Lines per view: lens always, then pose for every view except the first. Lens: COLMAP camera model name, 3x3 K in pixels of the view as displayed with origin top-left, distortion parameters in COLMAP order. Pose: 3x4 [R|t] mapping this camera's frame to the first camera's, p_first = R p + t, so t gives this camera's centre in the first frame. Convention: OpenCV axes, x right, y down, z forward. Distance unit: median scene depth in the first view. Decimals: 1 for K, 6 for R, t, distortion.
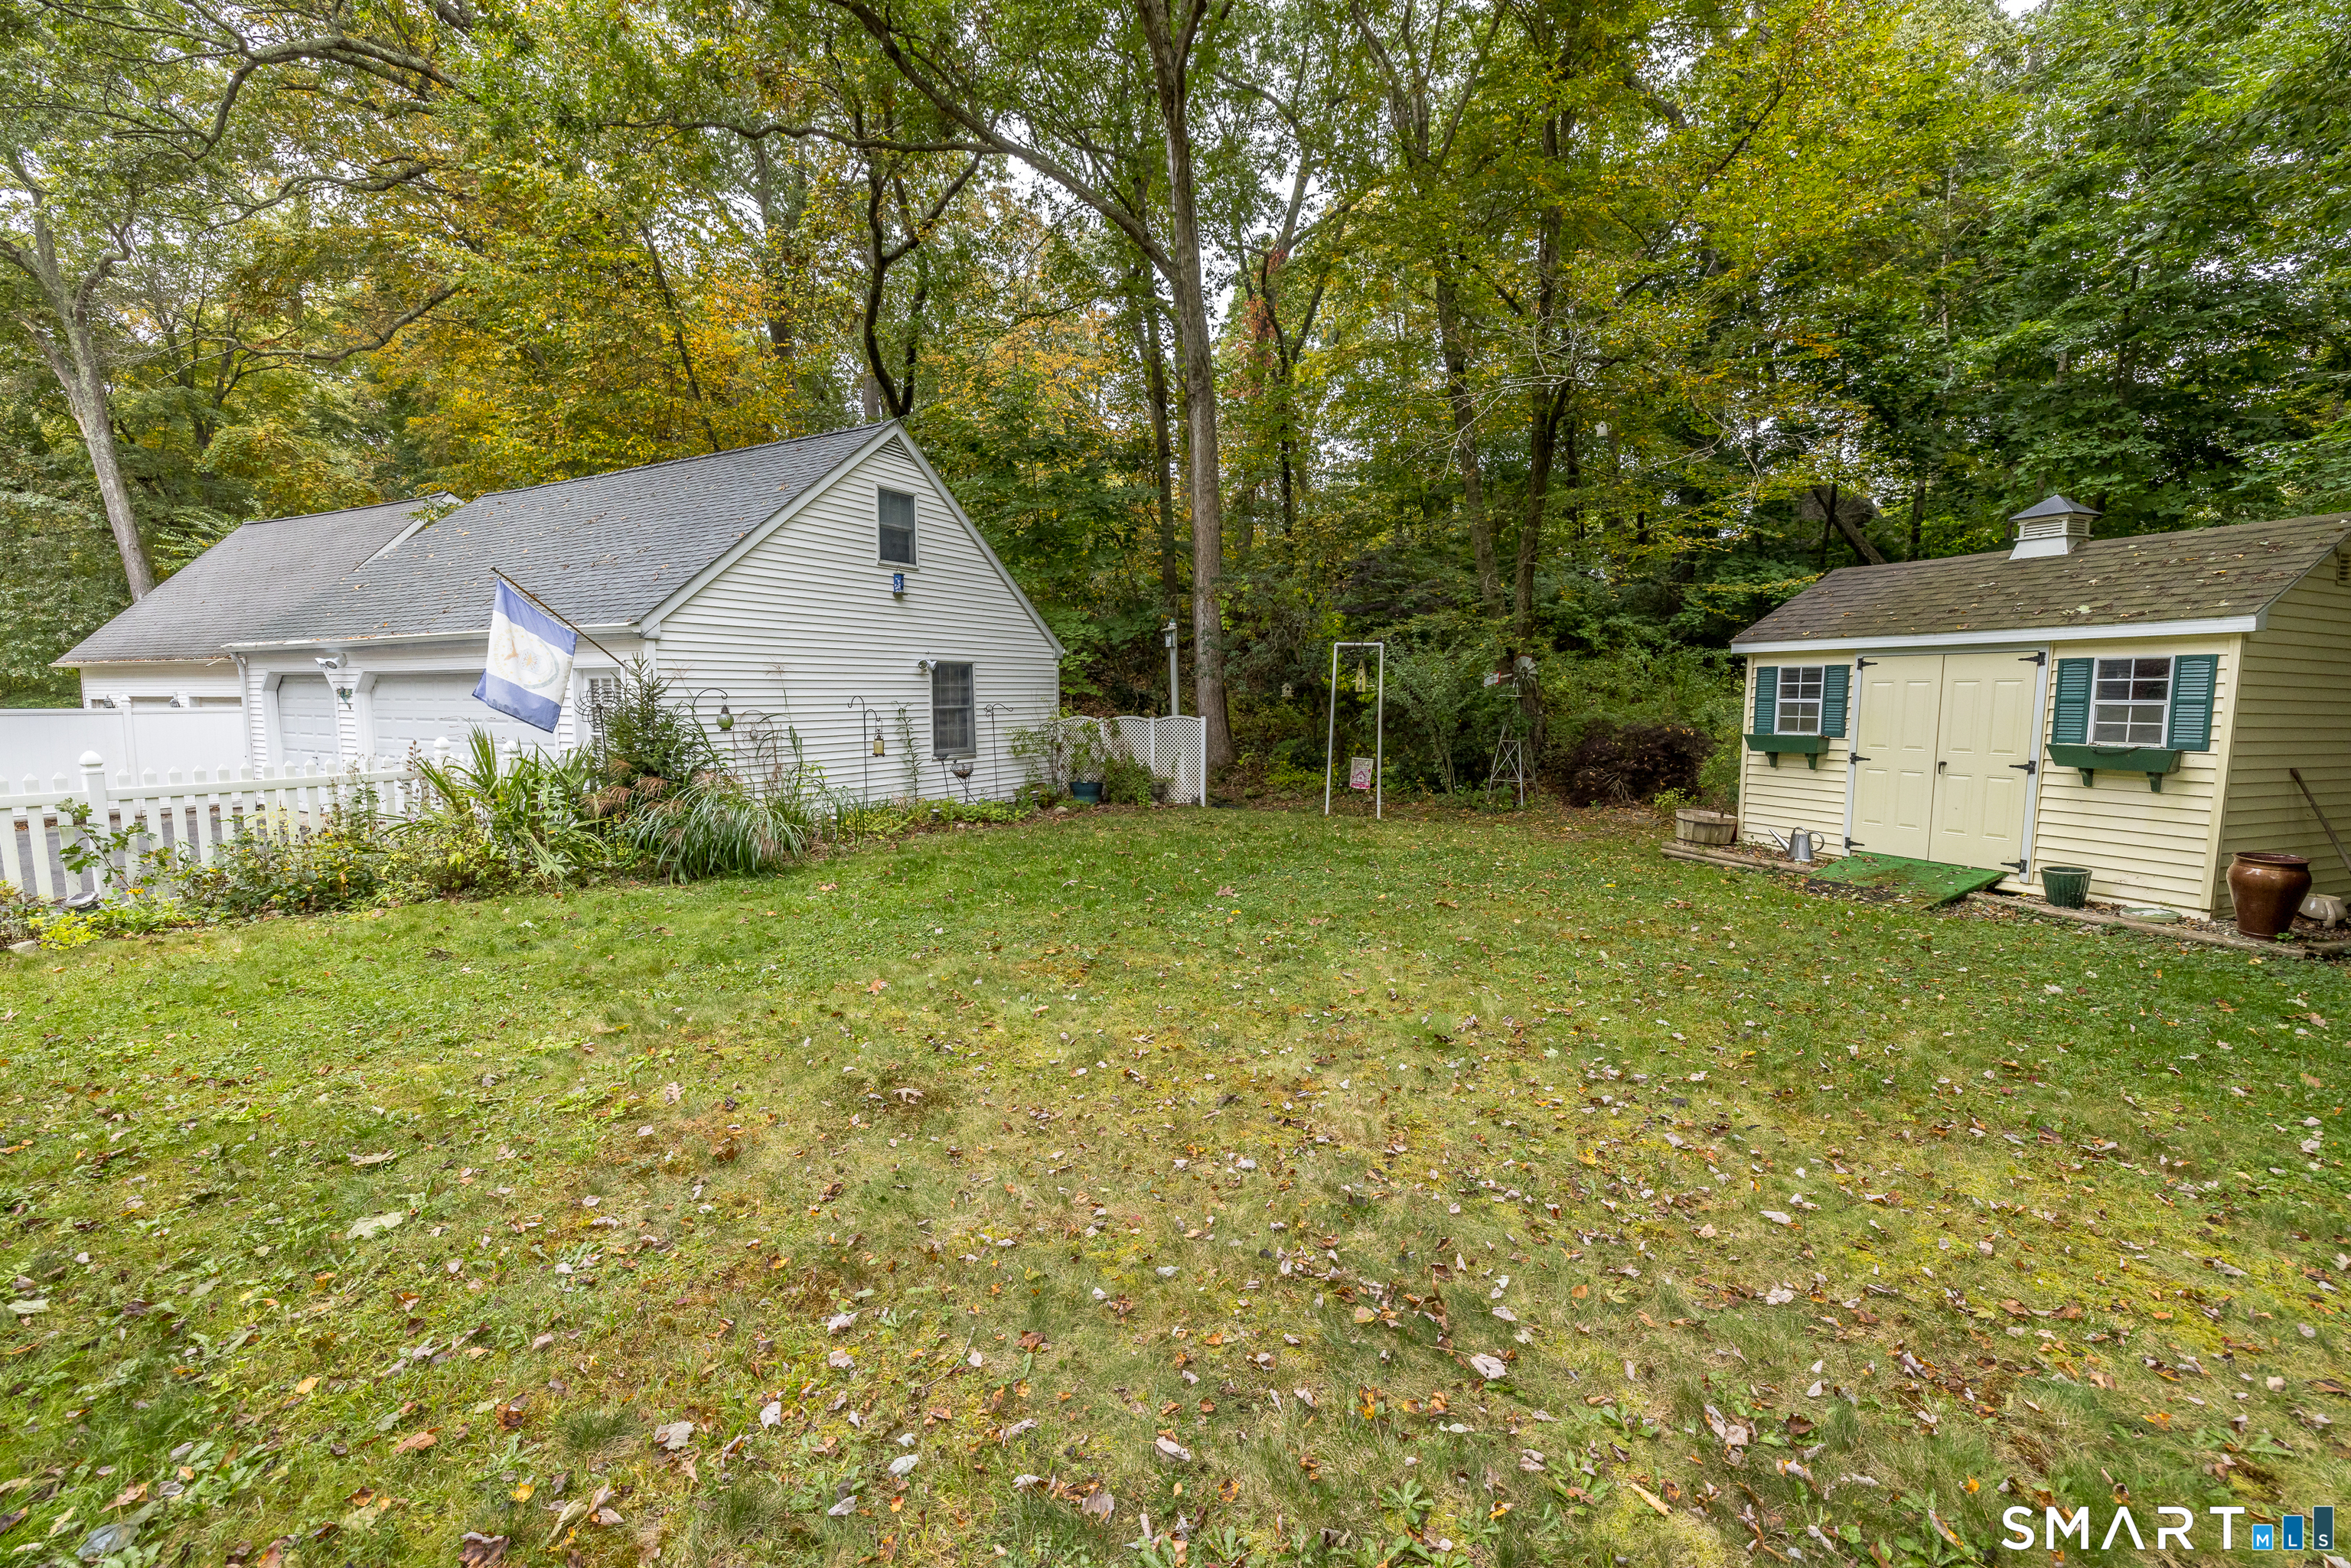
lens RADIAL K [[997.1, 0, 1176.8], [0, 997.1, 780.5], [0, 0, 1]] dist [0.000287, 0.000098]
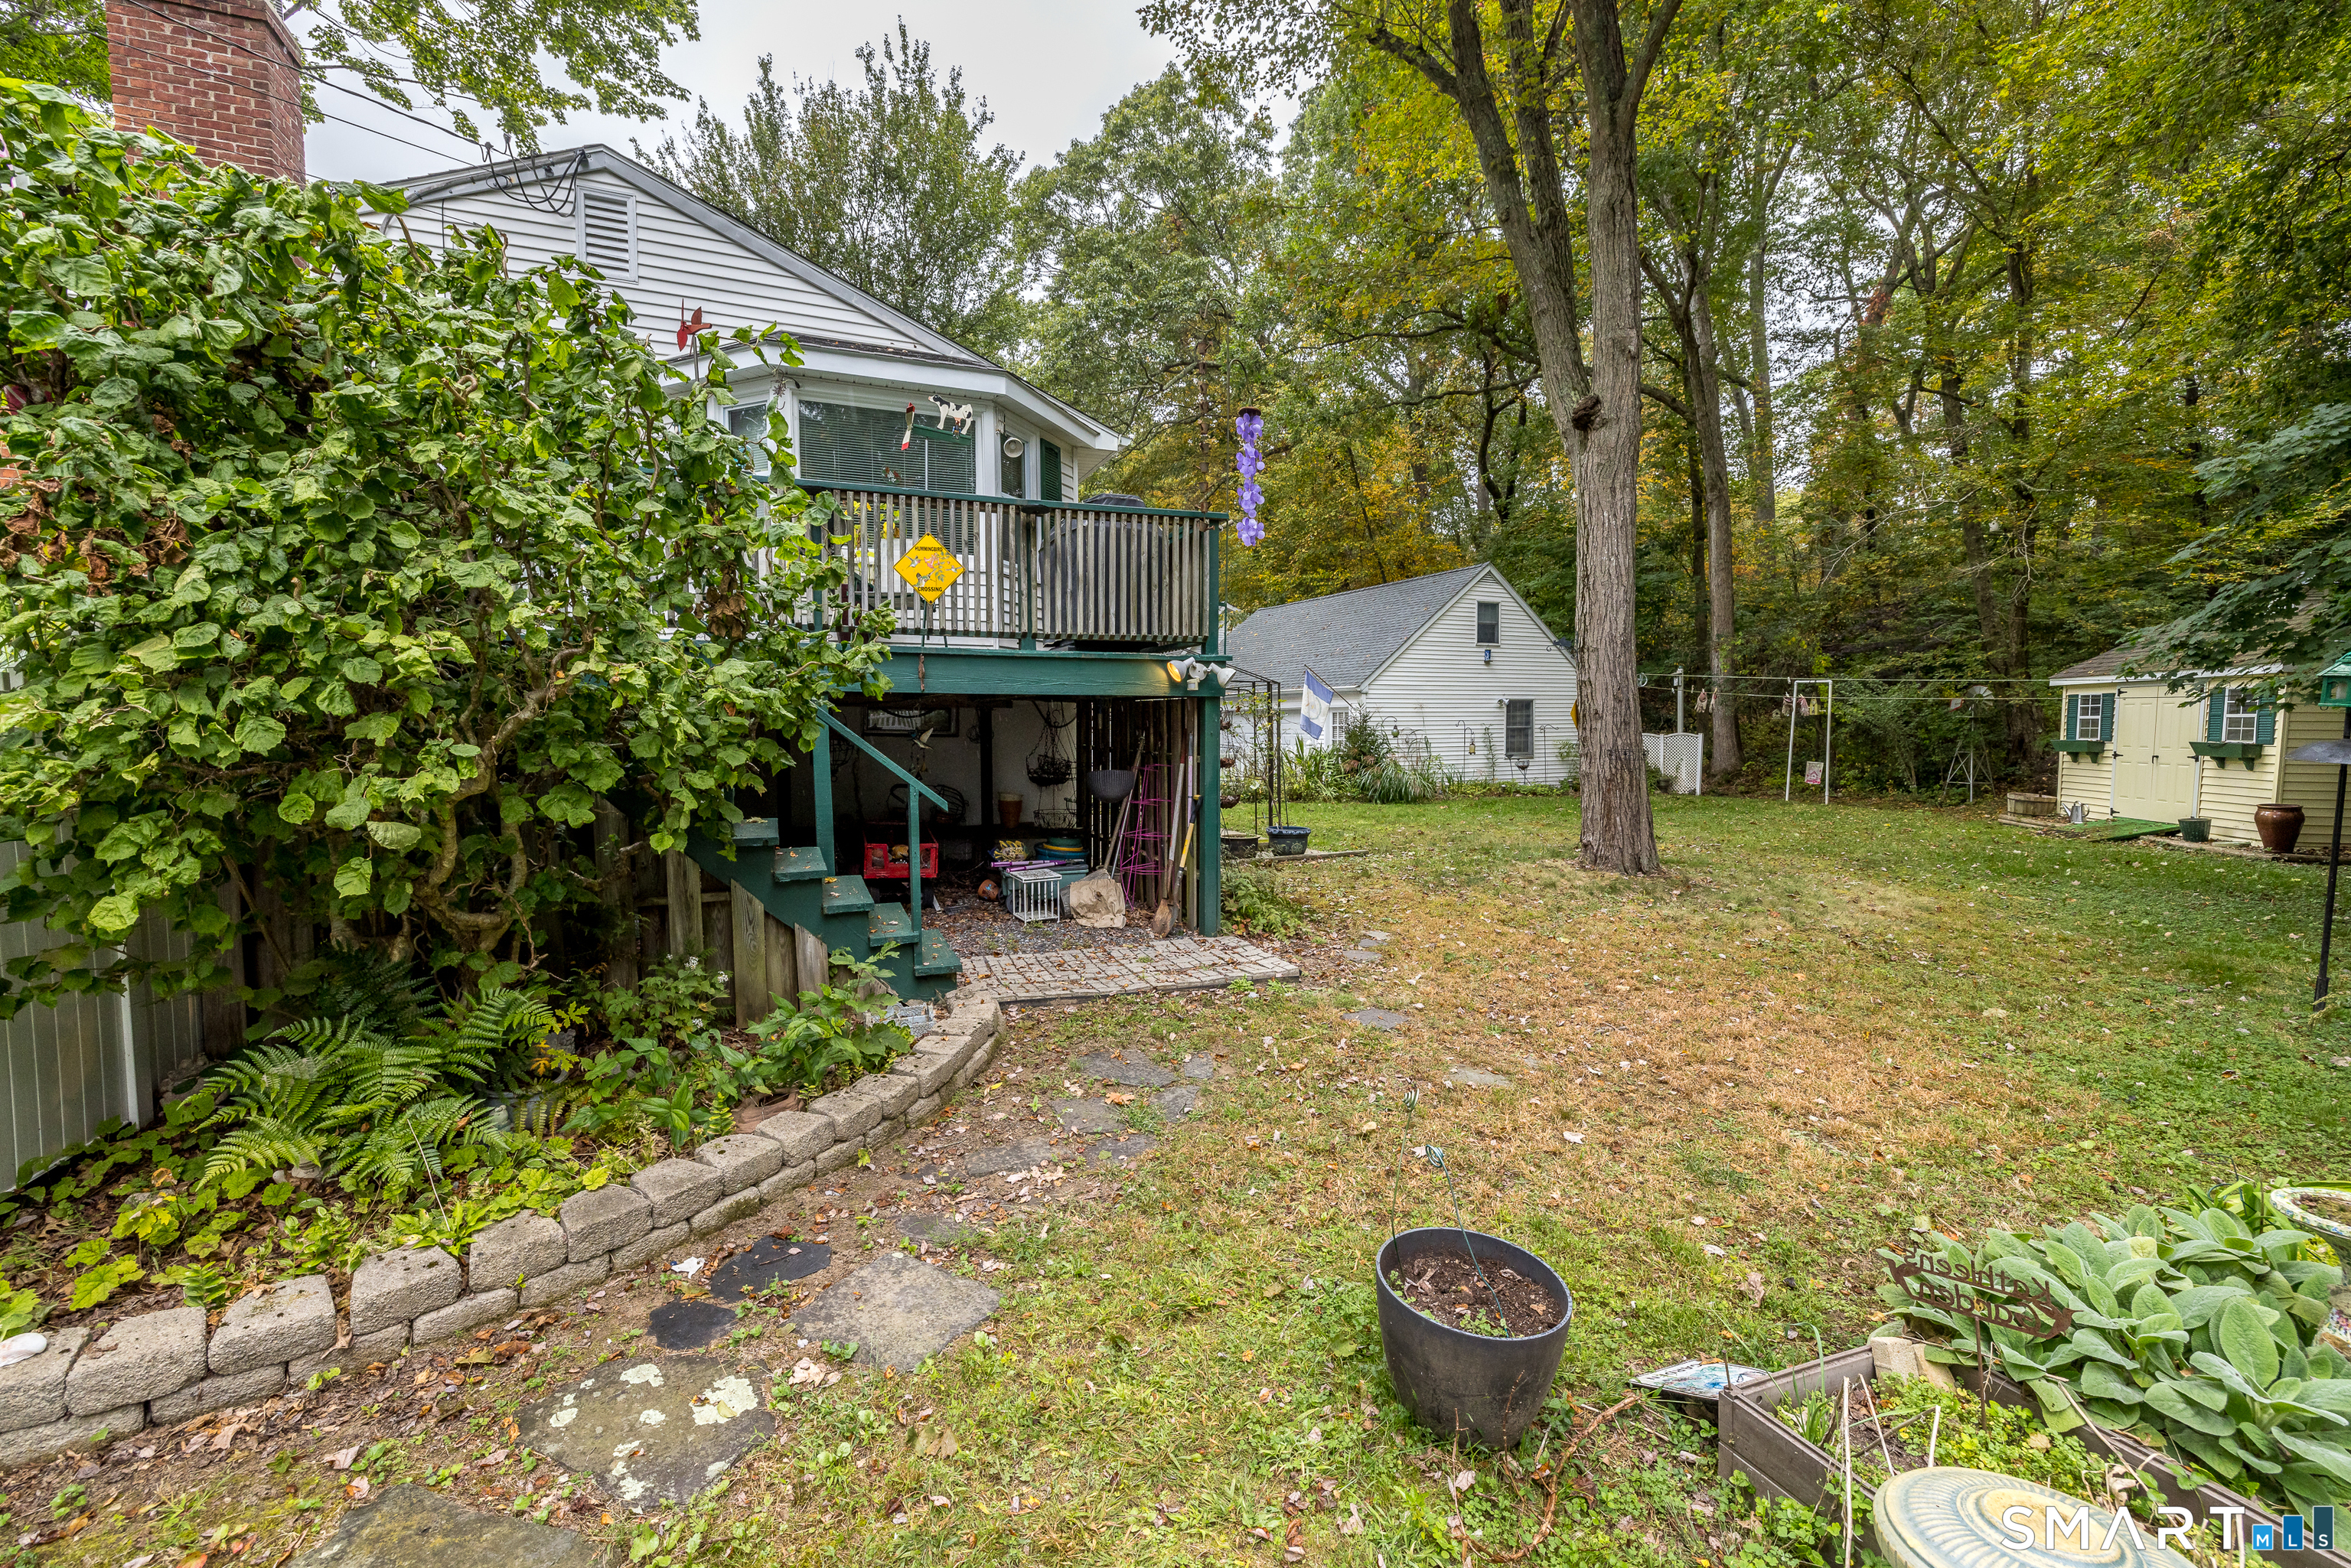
lens RADIAL K [[997.1, 0, 1179.6], [0, 997.1, 779.9], [0, 0, 1]] dist [0.000287, 0.000098]
pose [[0.831713, 0.025780, -0.554607, 0.304524], [-0.043193, 0.998898, -0.018341, 0.092295], [0.553523, 0.039209, 0.831910, -0.916388]]
